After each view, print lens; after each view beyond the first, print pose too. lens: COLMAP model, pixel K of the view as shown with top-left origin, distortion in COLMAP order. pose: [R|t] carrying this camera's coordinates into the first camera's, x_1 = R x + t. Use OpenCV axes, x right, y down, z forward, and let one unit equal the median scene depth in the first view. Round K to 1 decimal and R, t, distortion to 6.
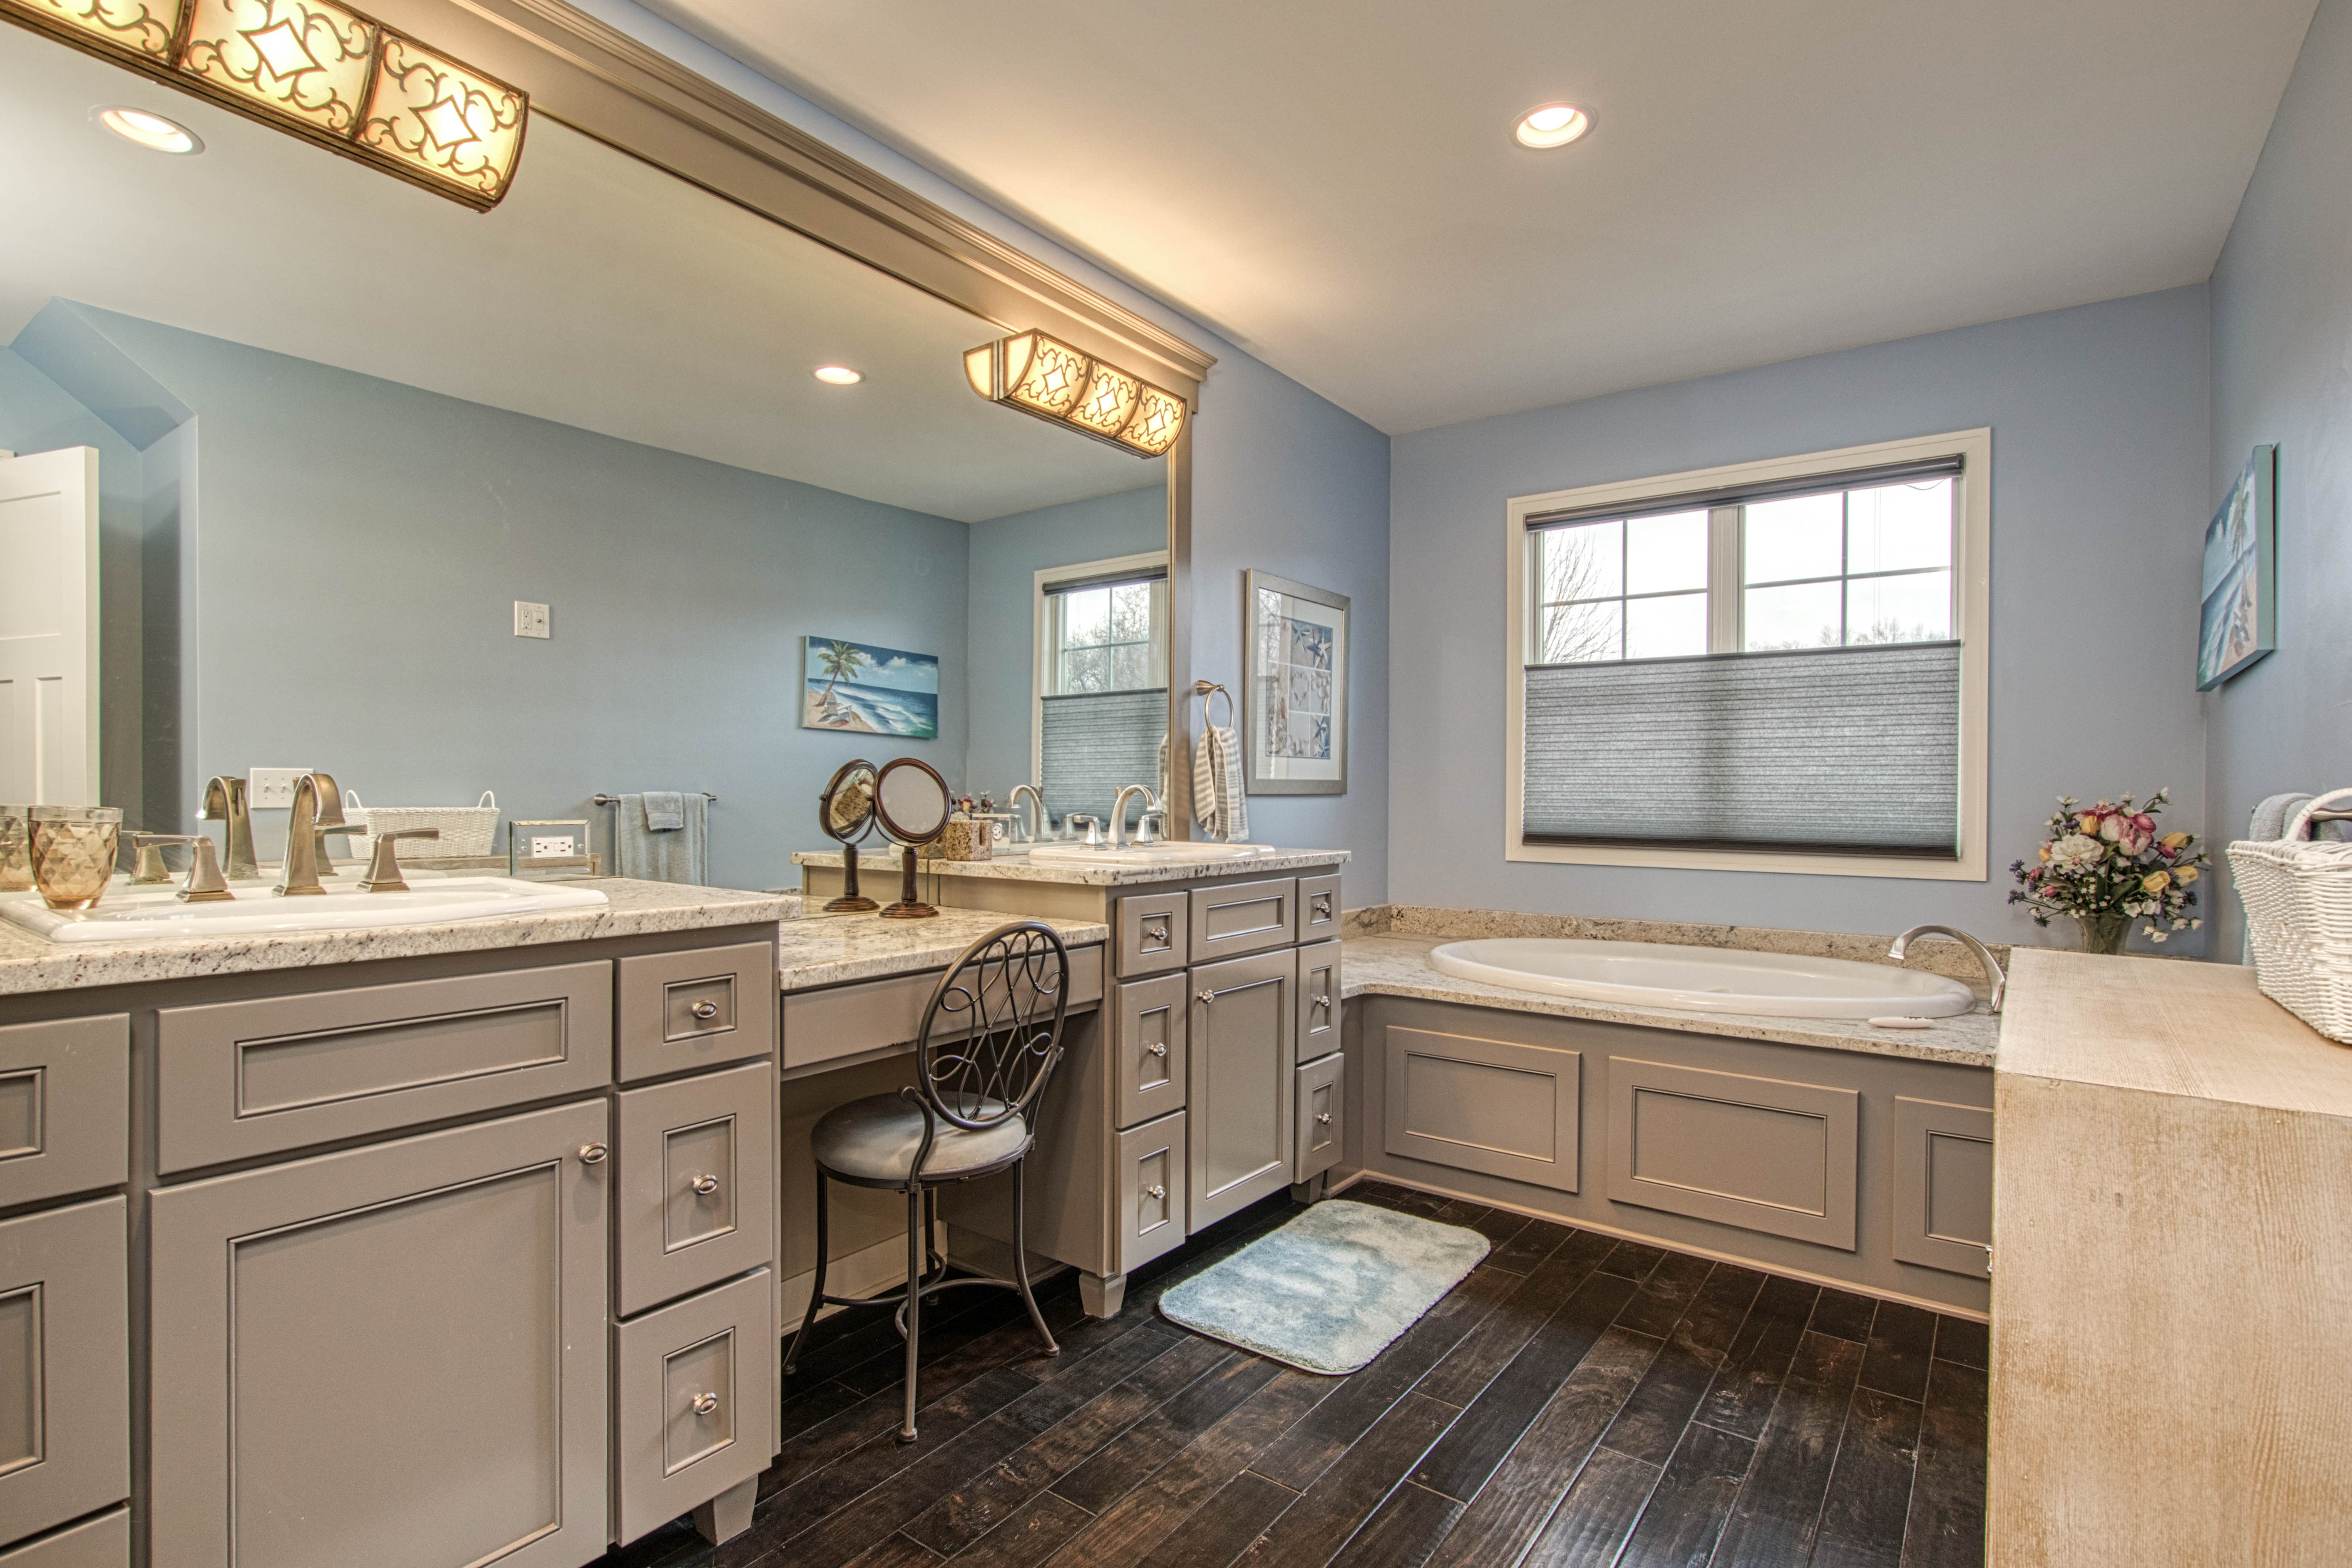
lens RADIAL K [[1138.3, 0, 1174.5], [0, 1138.3, 789.3], [0, 0, 1]] dist [0.000269, 0.000041]
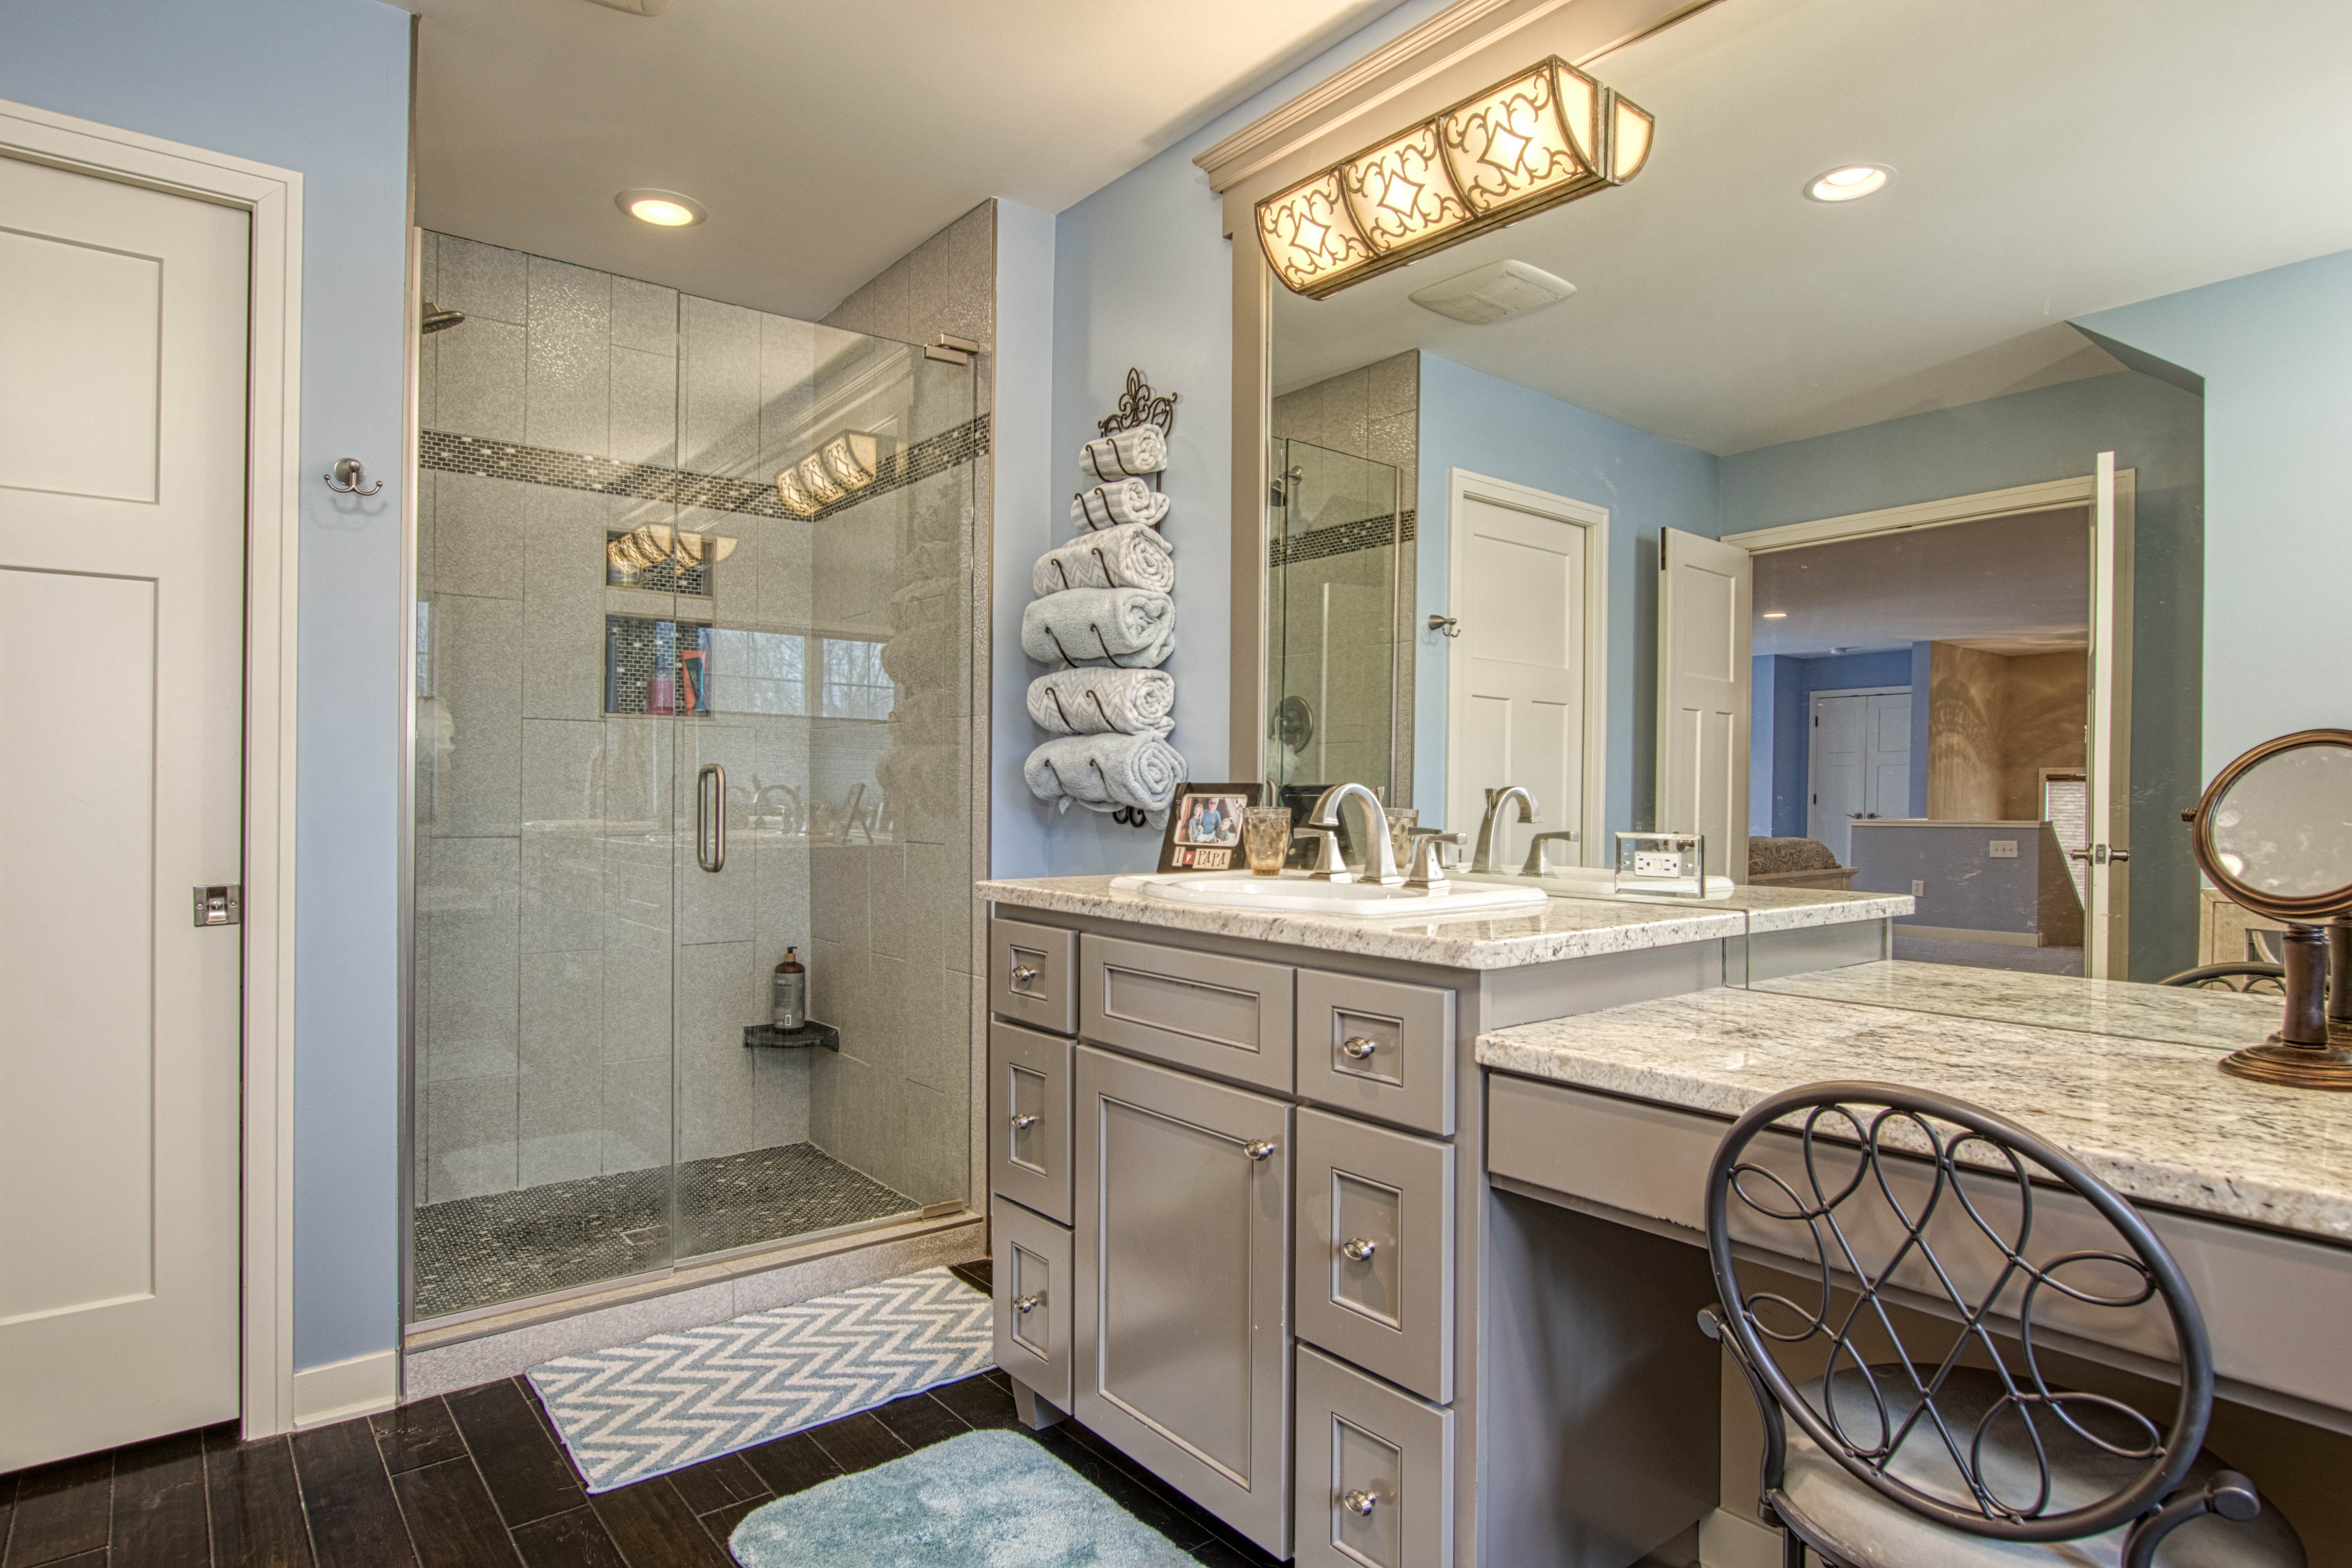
lens RADIAL K [[1291.1, 0, 1174.6], [0, 1291.1, 794.3], [0, 0, 1]] dist [-0.000956, 0.000048]
pose [[-0.252769, -0.020076, -0.967318, 0.536607], [-0.019165, 0.999692, -0.015740, 0.015256], [0.967337, 0.014560, -0.253076, 1.012161]]
